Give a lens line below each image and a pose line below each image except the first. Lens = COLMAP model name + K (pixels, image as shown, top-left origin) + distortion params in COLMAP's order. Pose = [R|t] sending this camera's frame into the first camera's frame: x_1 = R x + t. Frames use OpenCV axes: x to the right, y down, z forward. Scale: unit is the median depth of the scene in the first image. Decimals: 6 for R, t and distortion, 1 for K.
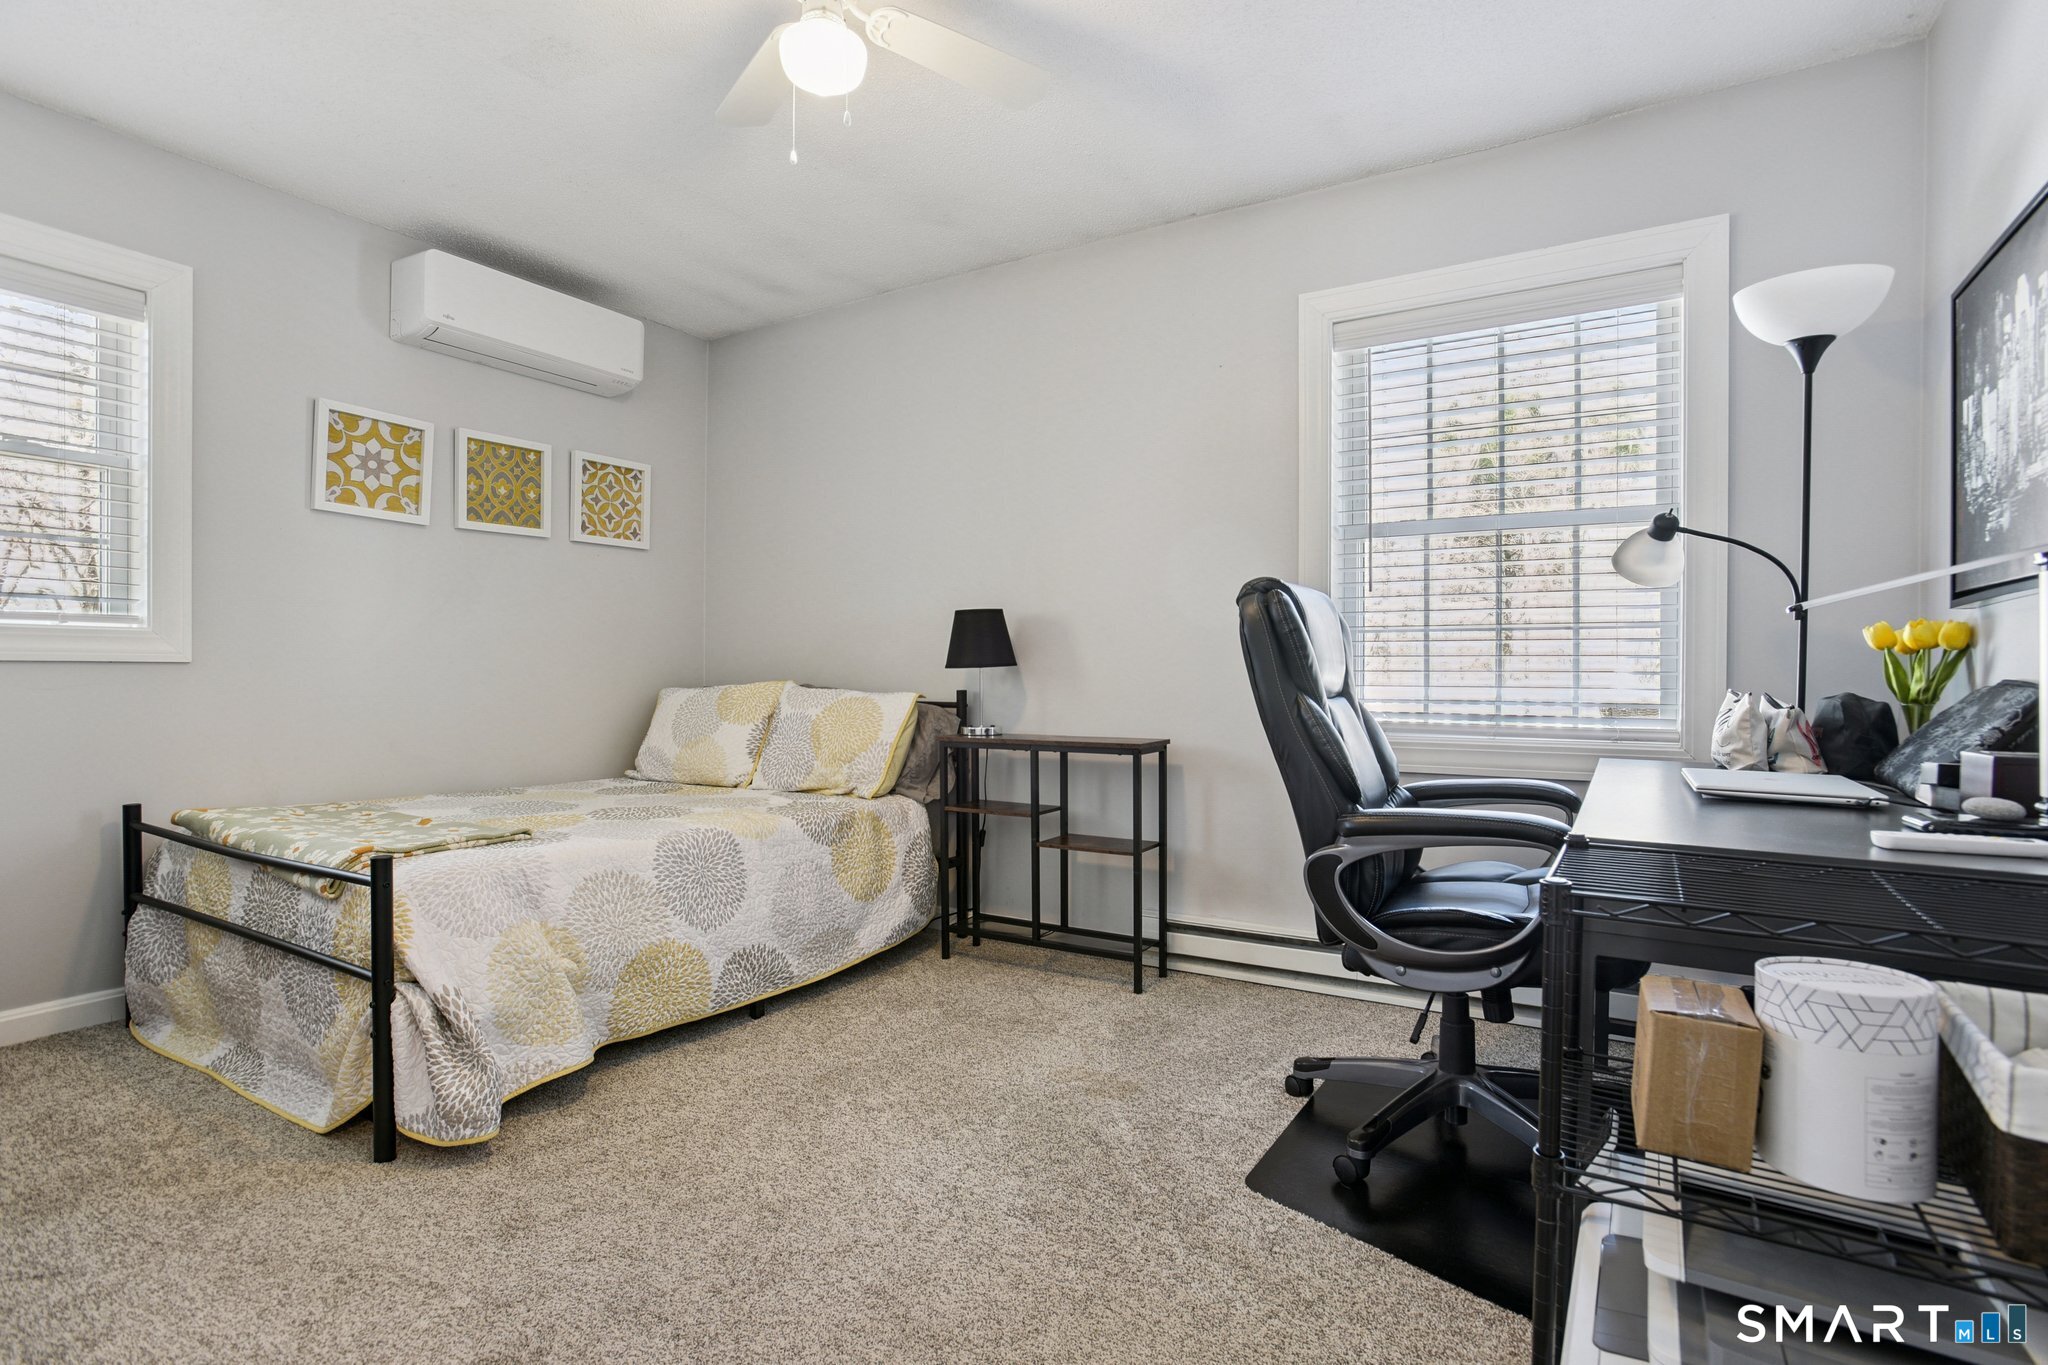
lens RADIAL K [[1000.6, 0, 1026.4], [0, 1000.6, 681.9], [0, 0, 1]] dist [-0.040480, 0.014375]
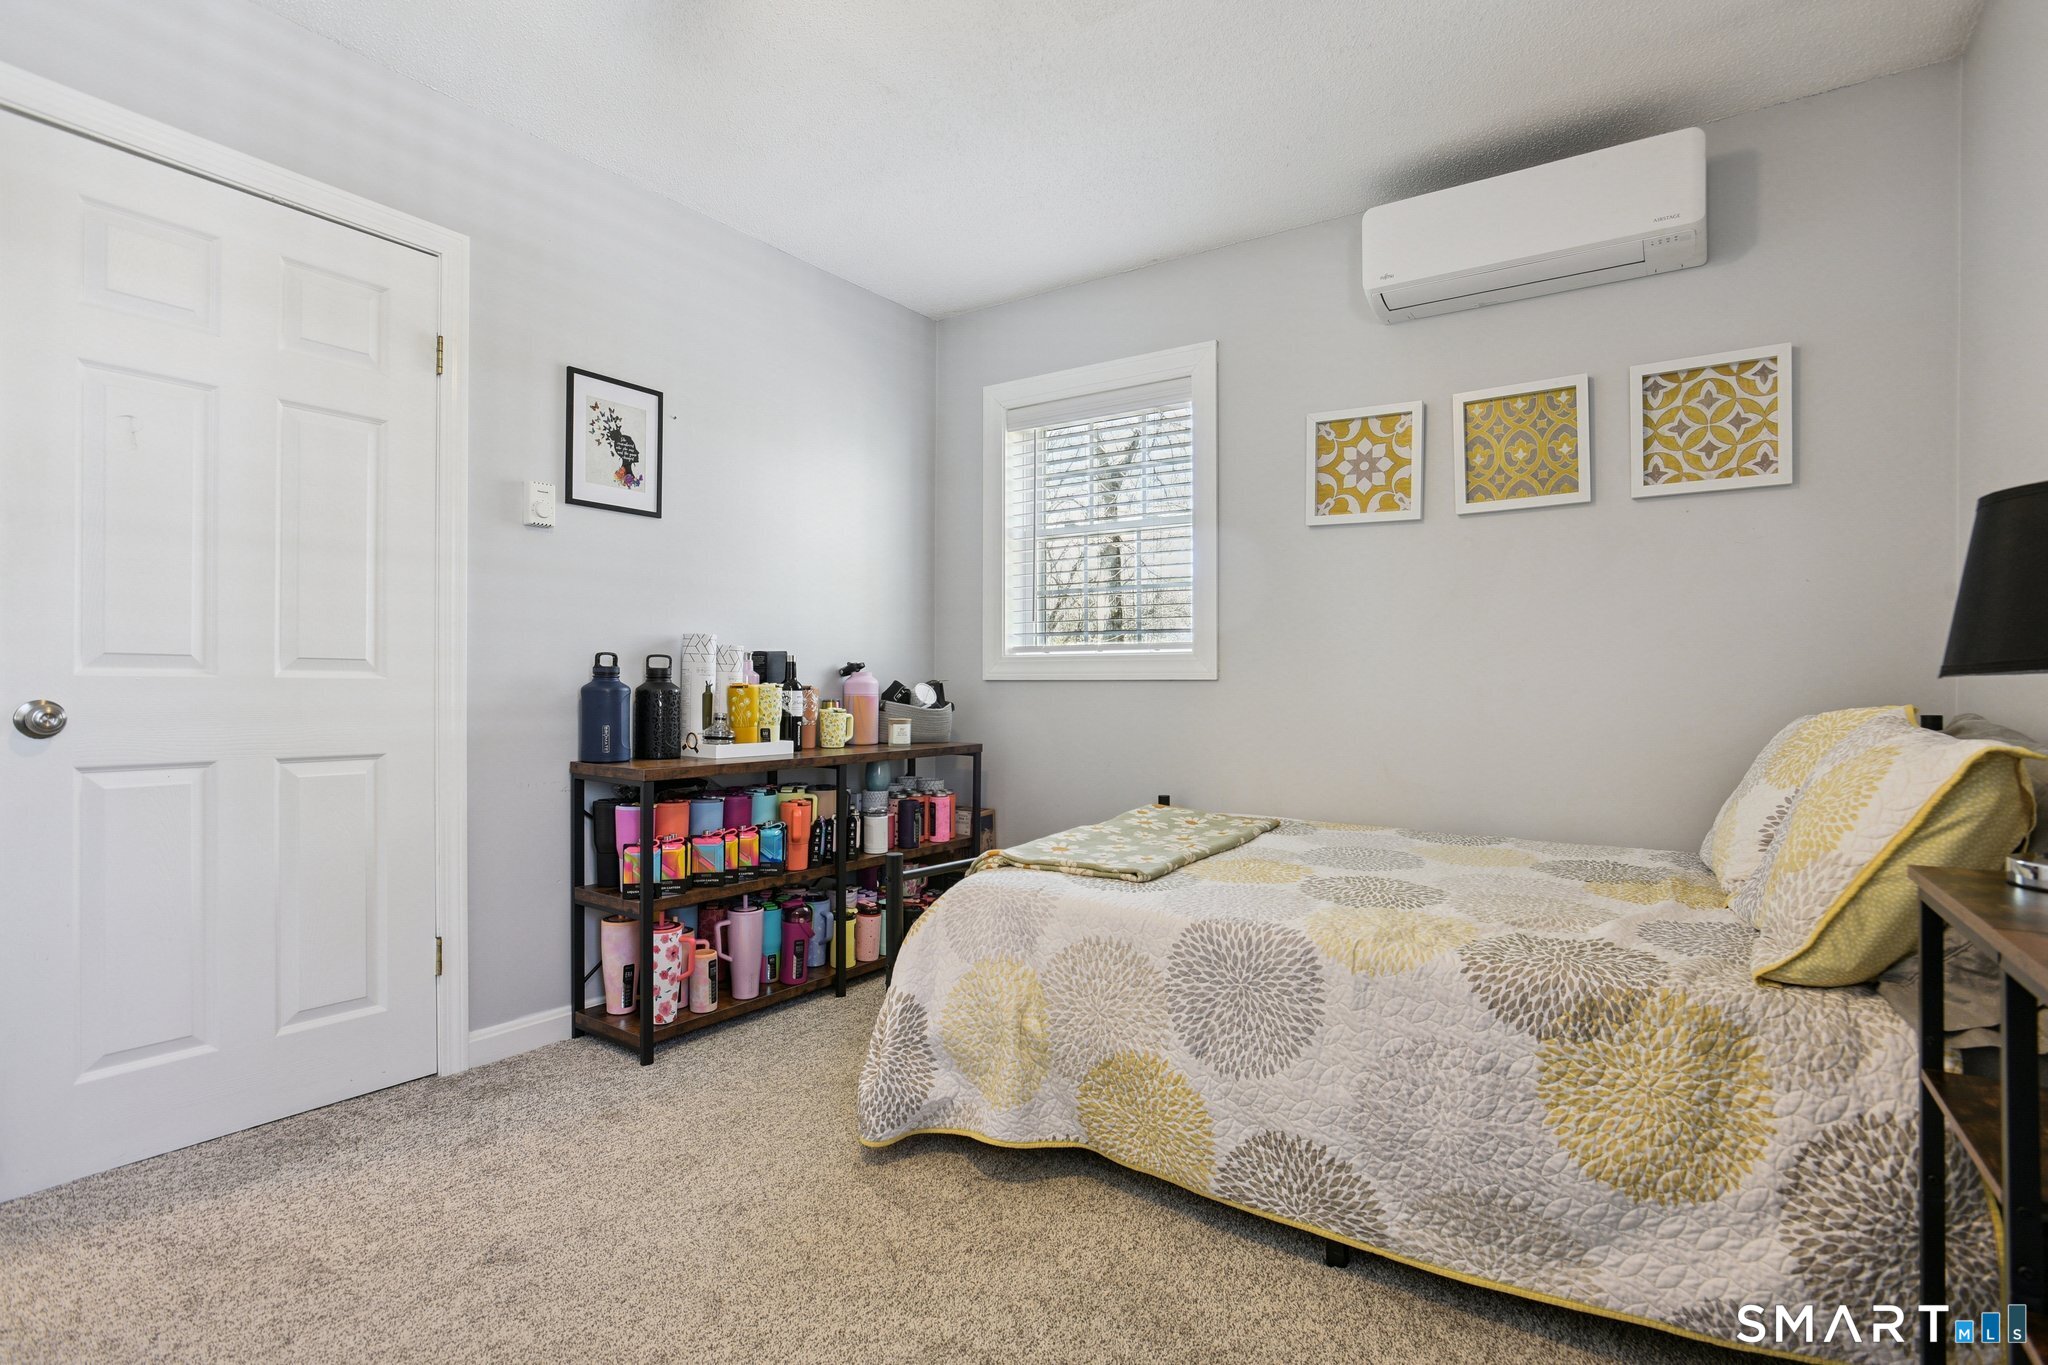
lens RADIAL K [[1000.6, 0, 1024.7], [0, 1000.6, 677.4], [0, 0, 1]] dist [-0.040480, 0.014375]
pose [[-0.036970, -0.009592, -0.999270, 0.282460], [-0.008040, 0.999924, -0.009301, -0.008892], [0.999284, 0.007691, -0.037044, 0.700919]]
